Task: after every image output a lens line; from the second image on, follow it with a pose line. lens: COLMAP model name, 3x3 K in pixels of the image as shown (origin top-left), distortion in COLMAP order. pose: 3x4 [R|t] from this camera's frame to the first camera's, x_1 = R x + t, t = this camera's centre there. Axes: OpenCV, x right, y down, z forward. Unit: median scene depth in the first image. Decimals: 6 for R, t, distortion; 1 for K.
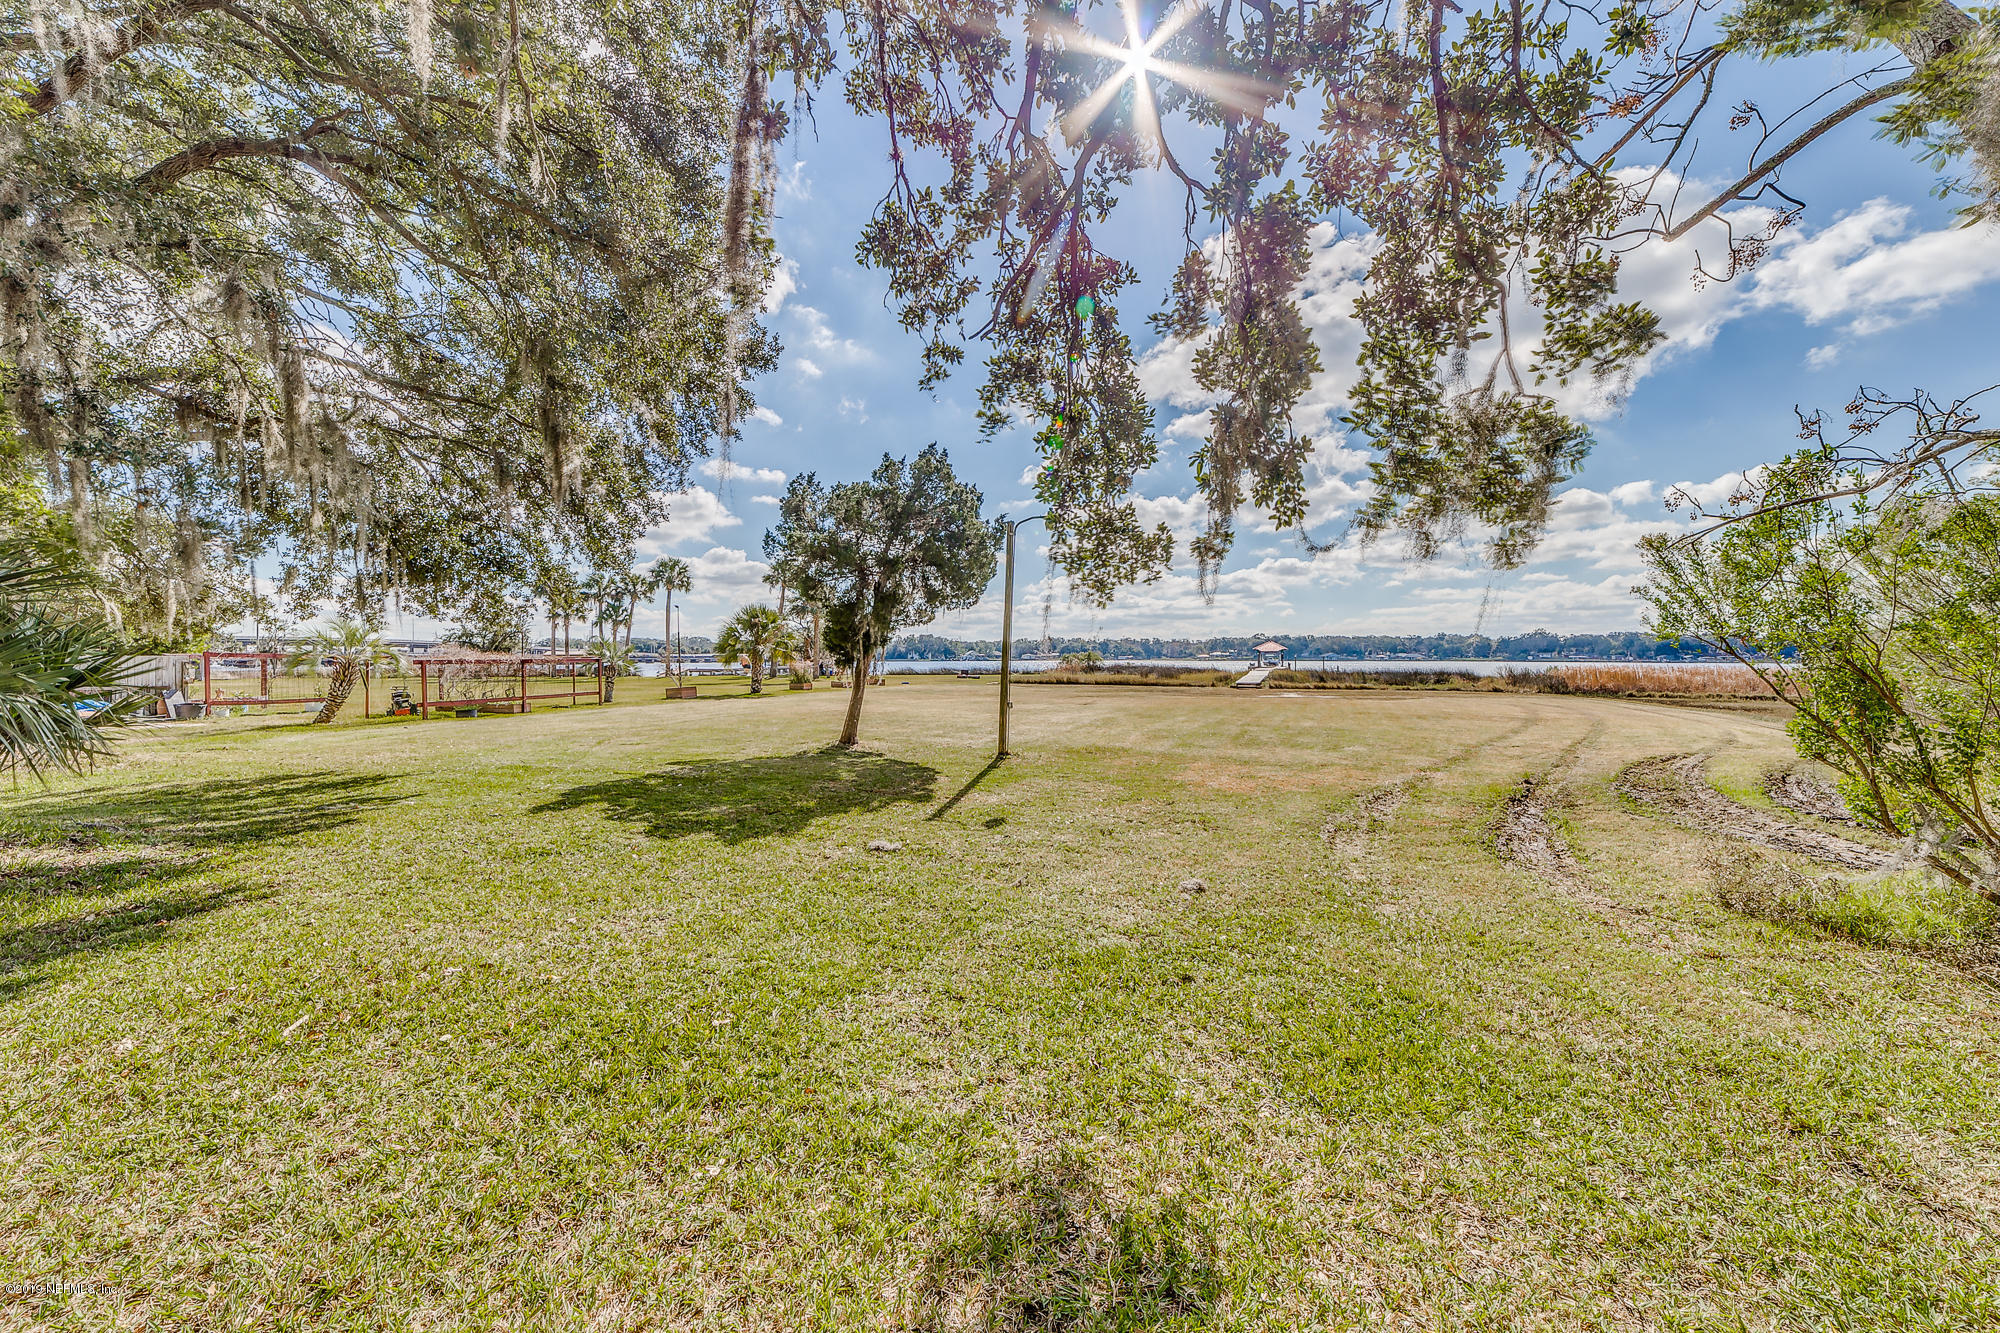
lens RADIAL K [[781.5, 0, 1000.0], [0, 781.5, 666.5], [0, 0, 1]] dist [-0.001937, 0.000182]
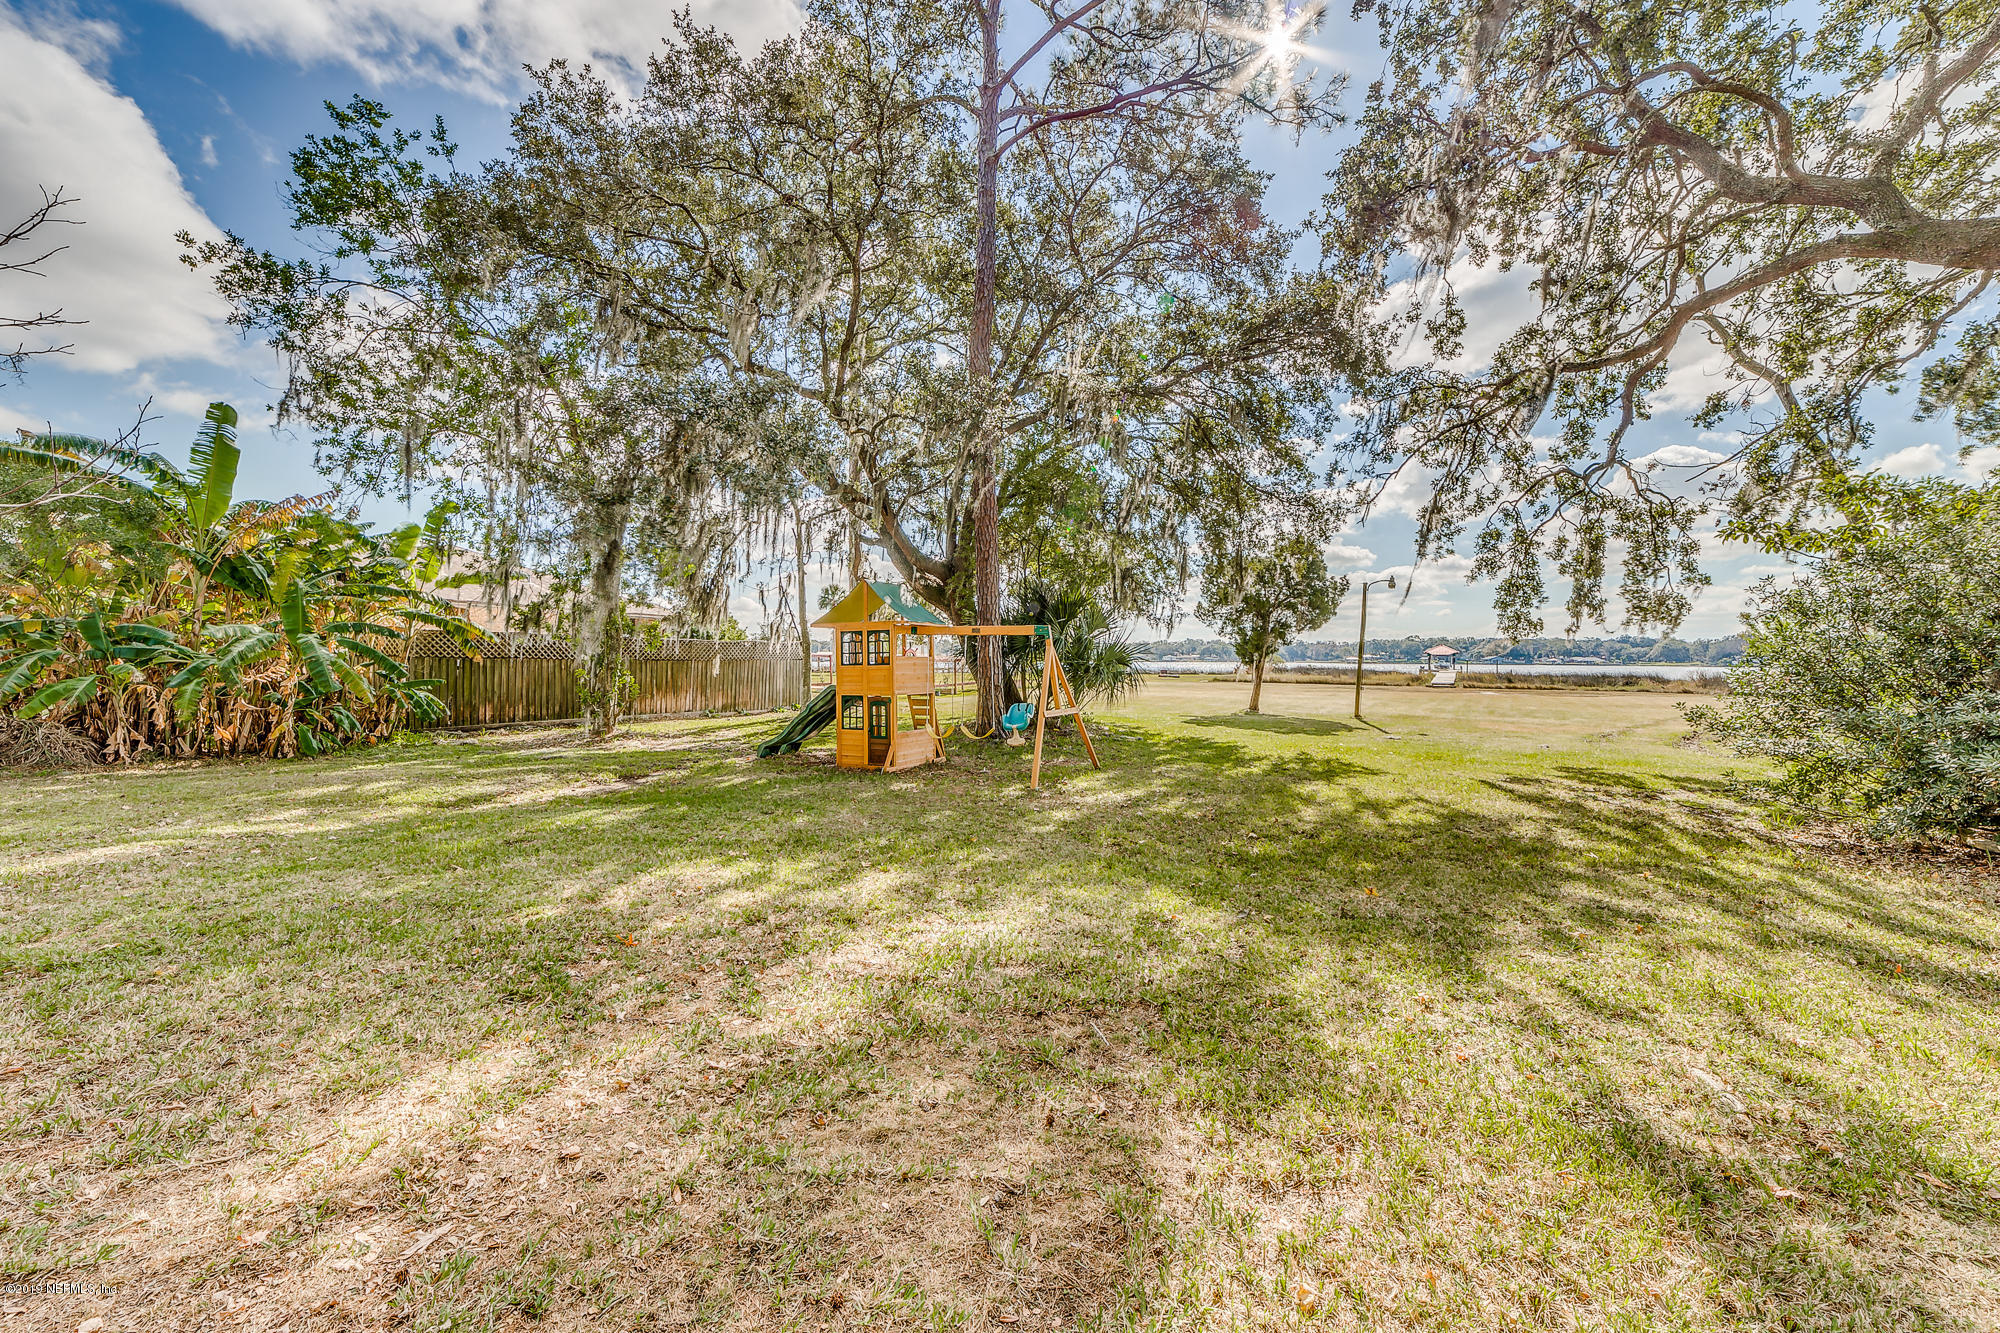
lens RADIAL K [[781.5, 0, 1000.0], [0, 781.5, 666.5], [0, 0, 1]] dist [-0.001937, 0.000182]
pose [[0.987154, 0.007017, -0.159614, -0.223111], [-0.007258, 0.999973, -0.000925, 0.004018], [0.159604, 0.002072, 0.987179, -0.372768]]
